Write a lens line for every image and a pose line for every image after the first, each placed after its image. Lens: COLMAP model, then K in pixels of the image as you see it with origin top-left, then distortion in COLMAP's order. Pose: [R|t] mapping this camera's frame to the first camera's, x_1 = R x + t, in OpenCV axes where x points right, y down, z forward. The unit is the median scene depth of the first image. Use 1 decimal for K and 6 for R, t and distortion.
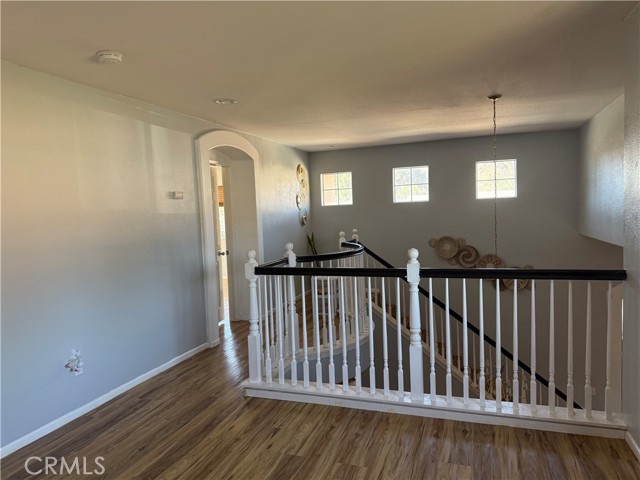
lens RADIAL K [[451.8, 0, 320.0], [0, 451.8, 240.0], [0, 0, 1]] dist [0.124282, -0.188609]
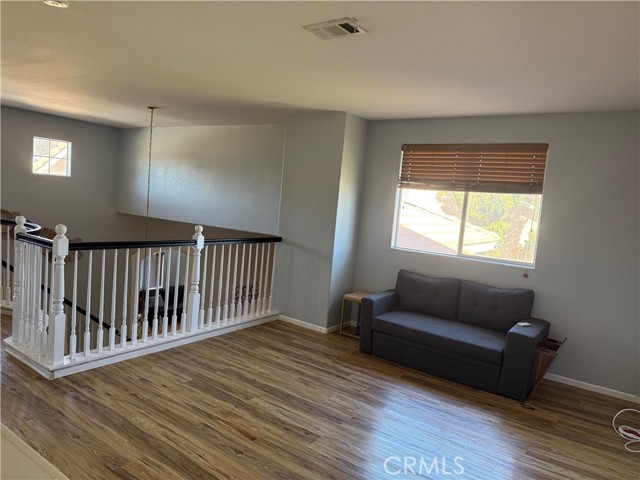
lens RADIAL K [[451.8, 0, 320.0], [0, 451.8, 240.0], [0, 0, 1]] dist [0.124282, -0.188609]
pose [[0.256835, -0.023341, 0.966173, -1.060759], [-0.033349, 0.998899, 0.032997, 0.005368], [-0.965880, -0.040696, 0.255774, 0.271045]]
